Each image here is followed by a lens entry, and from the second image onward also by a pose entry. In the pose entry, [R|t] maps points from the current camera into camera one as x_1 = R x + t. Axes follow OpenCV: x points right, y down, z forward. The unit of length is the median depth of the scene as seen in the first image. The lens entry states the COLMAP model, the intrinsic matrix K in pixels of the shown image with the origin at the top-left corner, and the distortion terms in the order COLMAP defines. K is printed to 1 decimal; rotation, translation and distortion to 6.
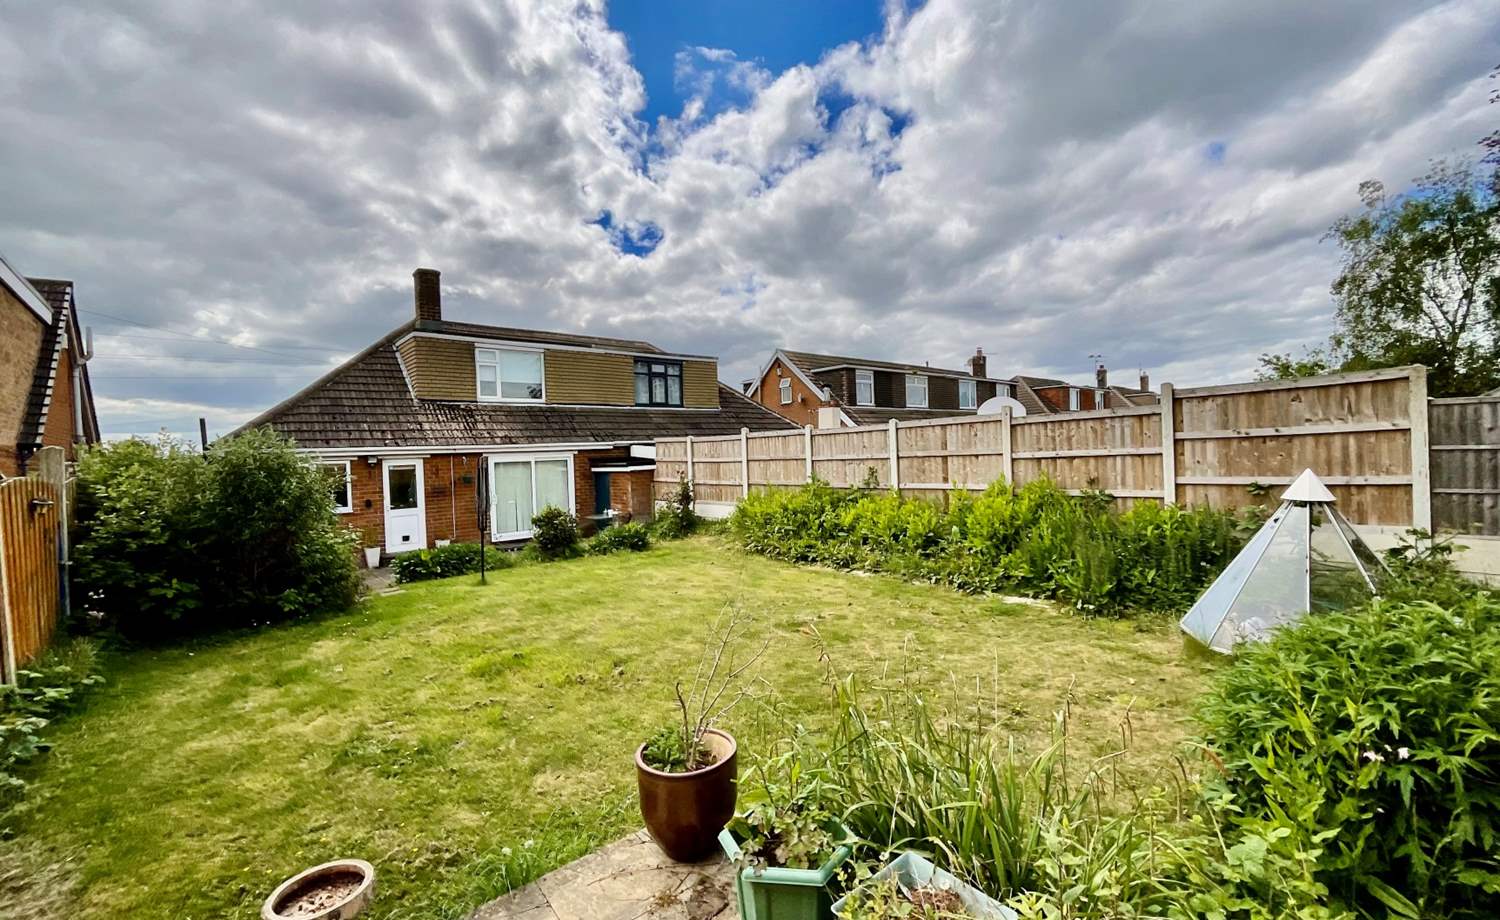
lens RADIAL K [[634.9, 0, 758.0], [0, 634.9, 461.3], [0, 0, 1]] dist [0.001522, -0.000069]
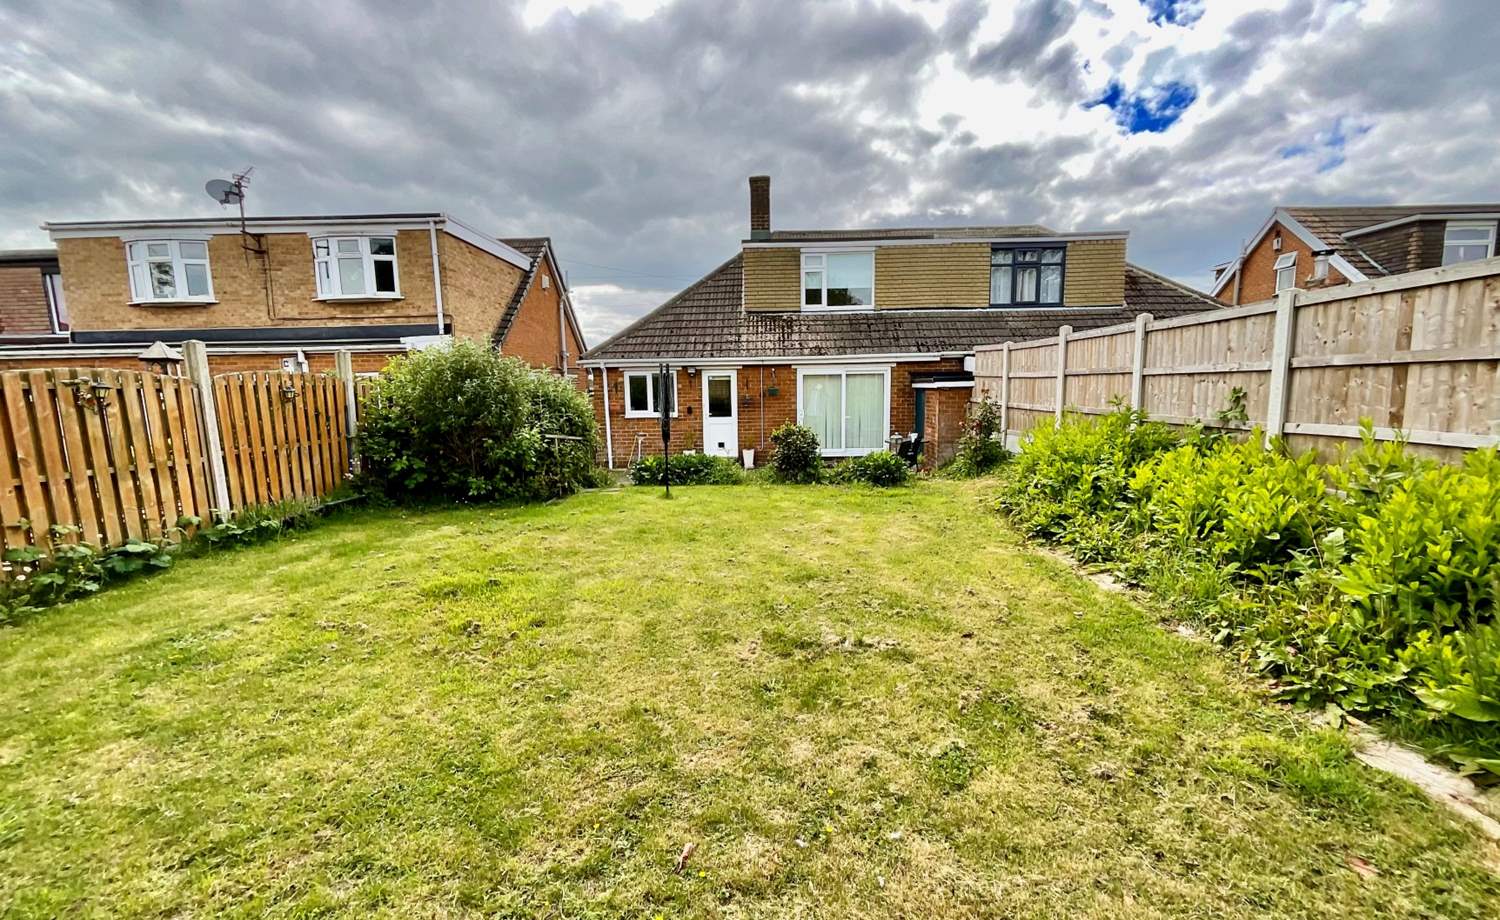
lens RADIAL K [[628.7, 0, 748.7], [0, 628.7, 436.9], [0, 0, 1]] dist [-0.000887, -0.000270]
pose [[0.716699, 0.081565, -0.692596, 0.179810], [-0.020768, 0.995193, 0.095710, 0.005957], [0.697073, -0.054211, 0.714948, 0.246400]]
